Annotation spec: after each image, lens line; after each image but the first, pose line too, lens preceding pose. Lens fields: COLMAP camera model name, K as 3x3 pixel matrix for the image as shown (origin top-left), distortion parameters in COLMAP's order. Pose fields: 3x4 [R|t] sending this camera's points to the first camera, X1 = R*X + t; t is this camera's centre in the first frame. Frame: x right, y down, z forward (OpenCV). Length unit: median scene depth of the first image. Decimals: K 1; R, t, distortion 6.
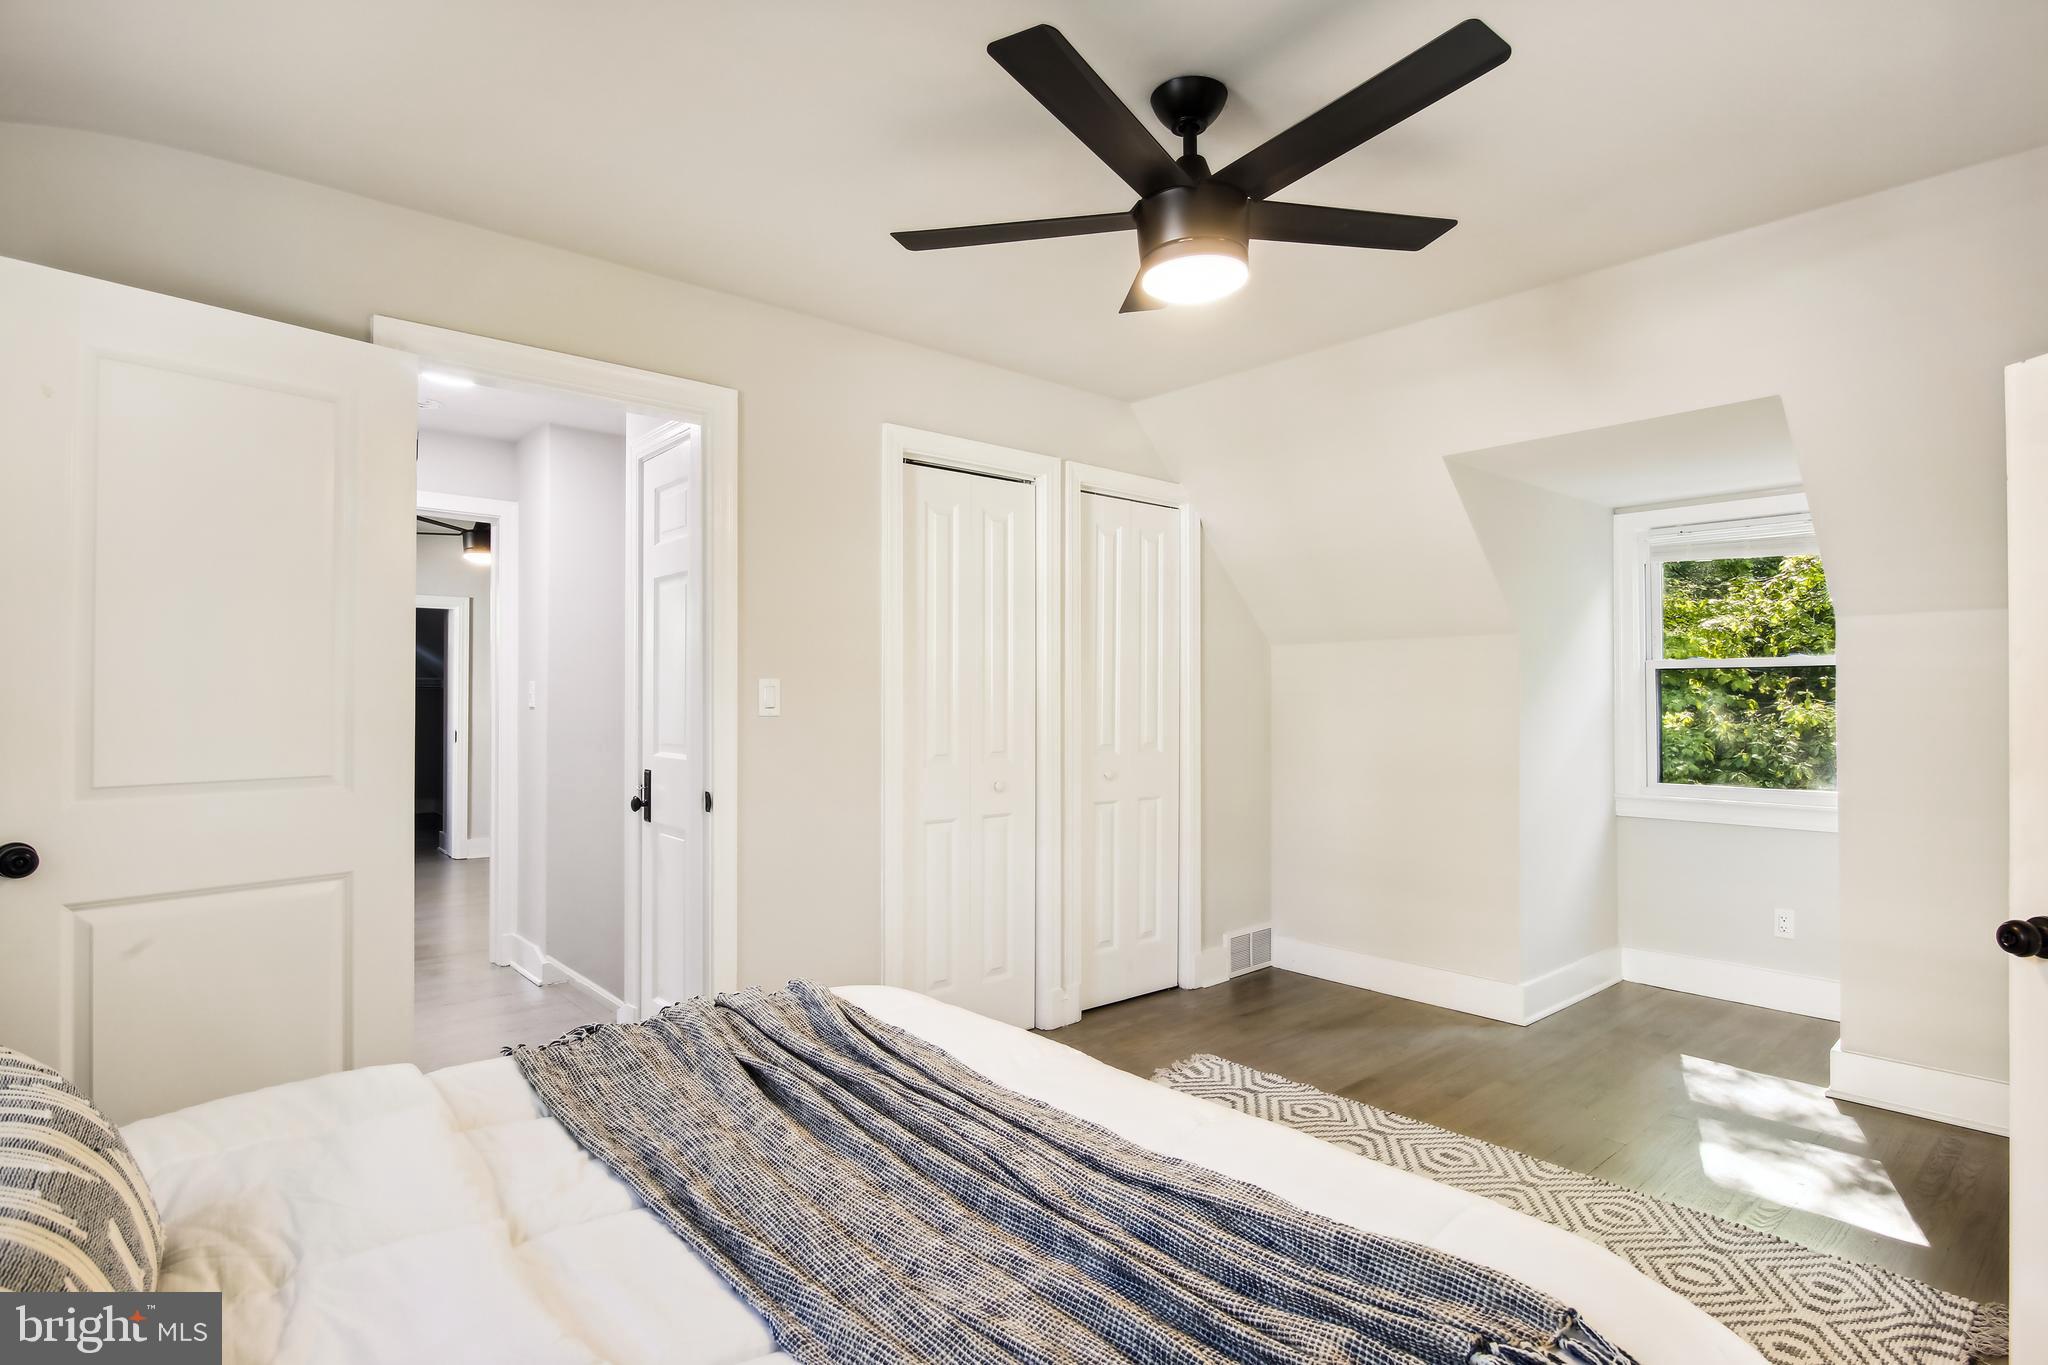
lens RADIAL K [[1019.7, 0, 1033.4], [0, 1019.7, 685.3], [0, 0, 1]] dist [-0.016825, -0.000225]
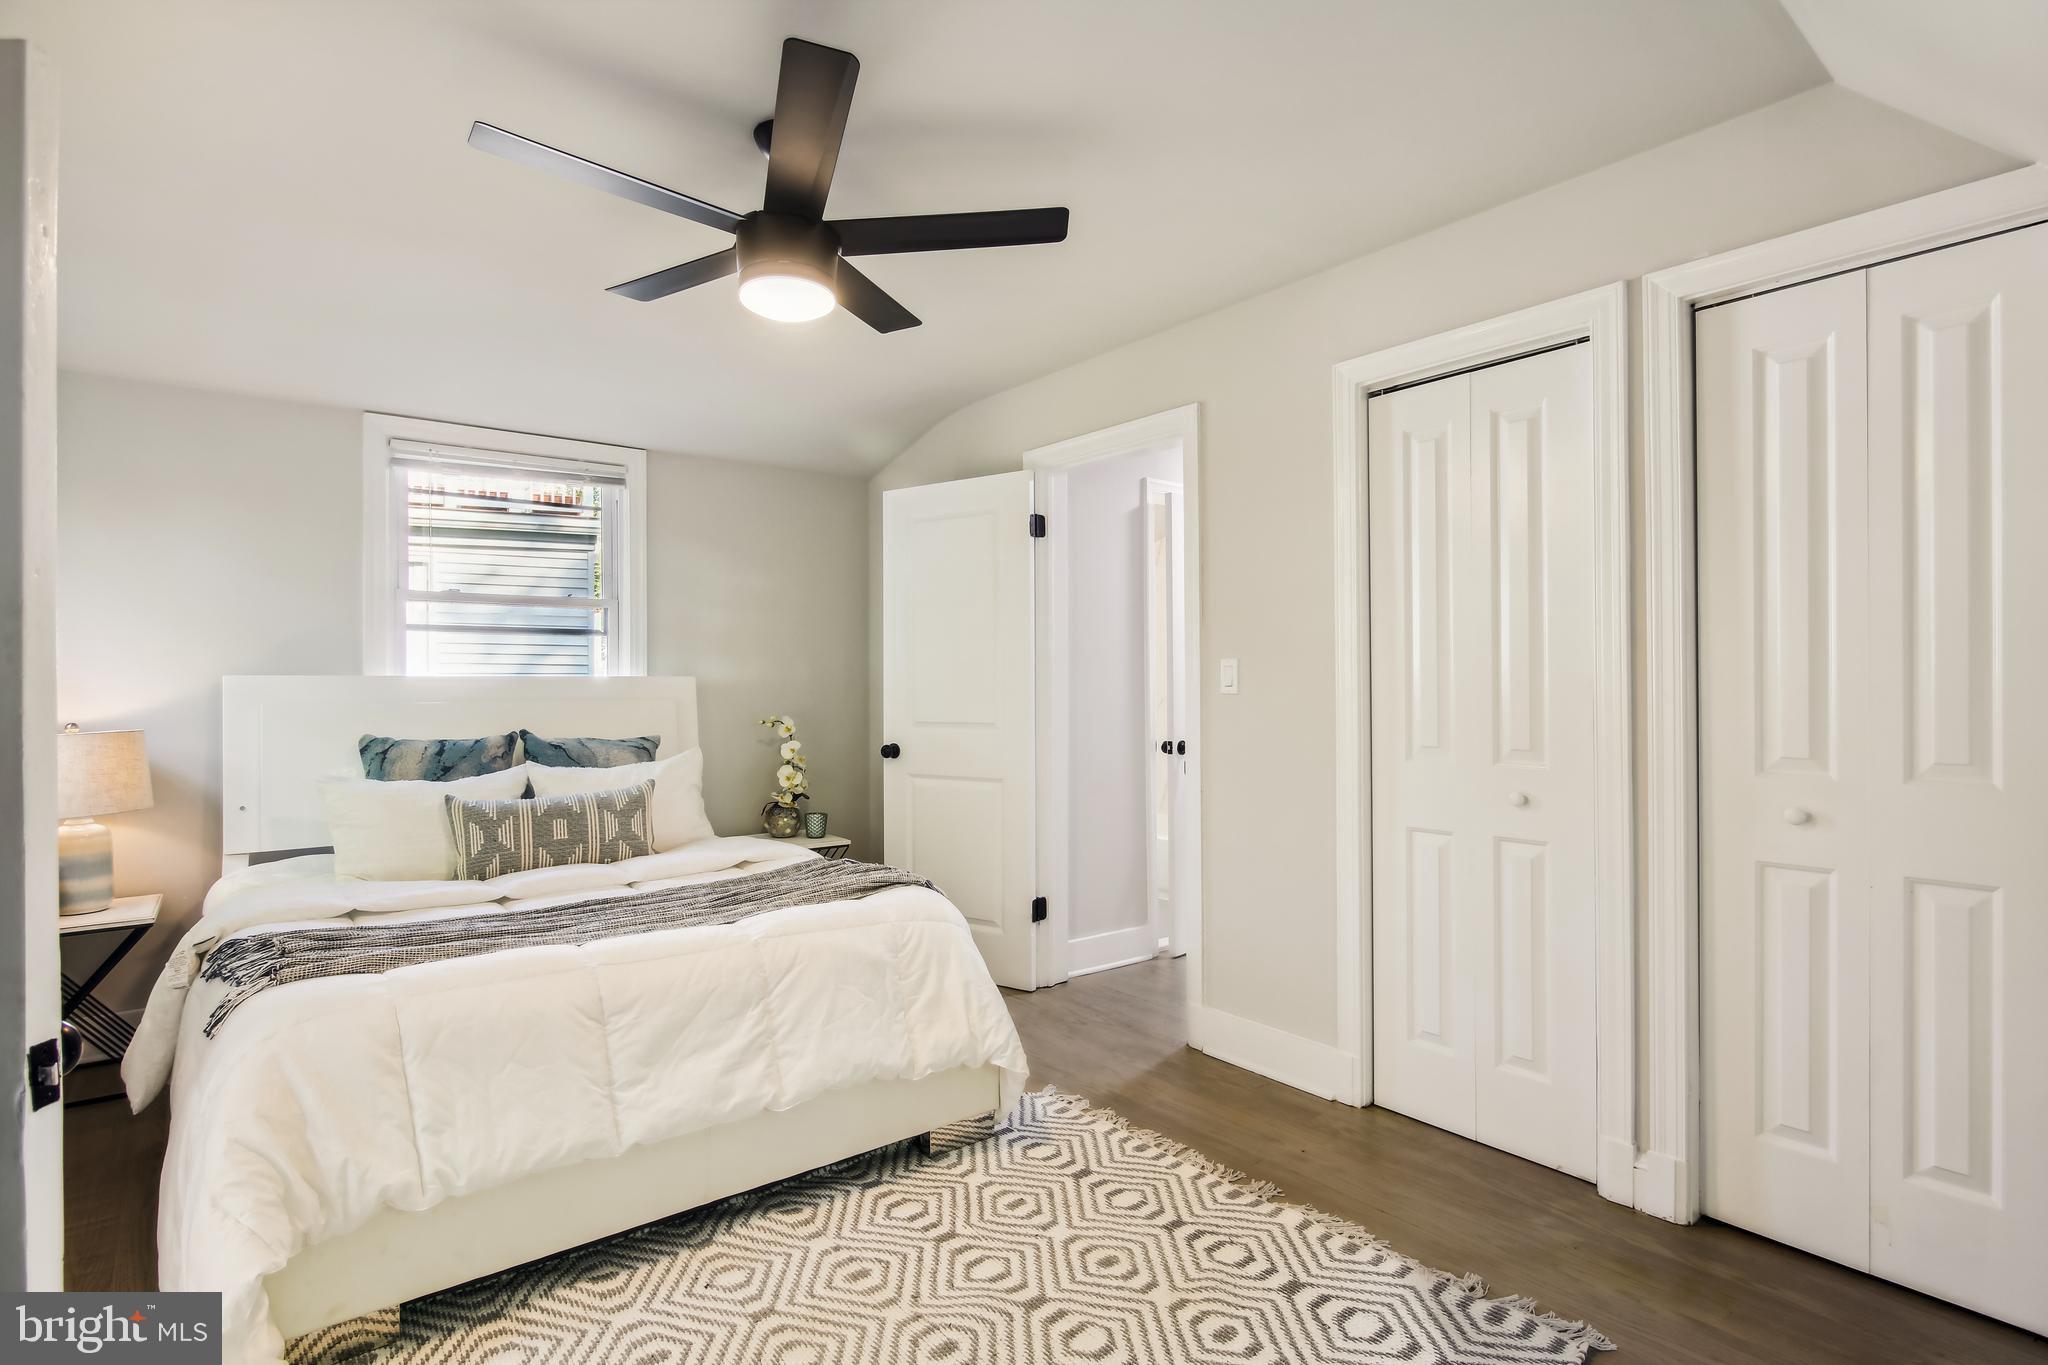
lens RADIAL K [[1019.7, 0, 1006.6], [0, 1019.7, 694.3], [0, 0, 1]] dist [-0.016825, -0.000225]
pose [[-0.043317, 0.001175, -0.999061, 0.729154], [0.005346, 0.999985, 0.000944, 0.025572], [0.999047, -0.005300, -0.043323, 0.725139]]
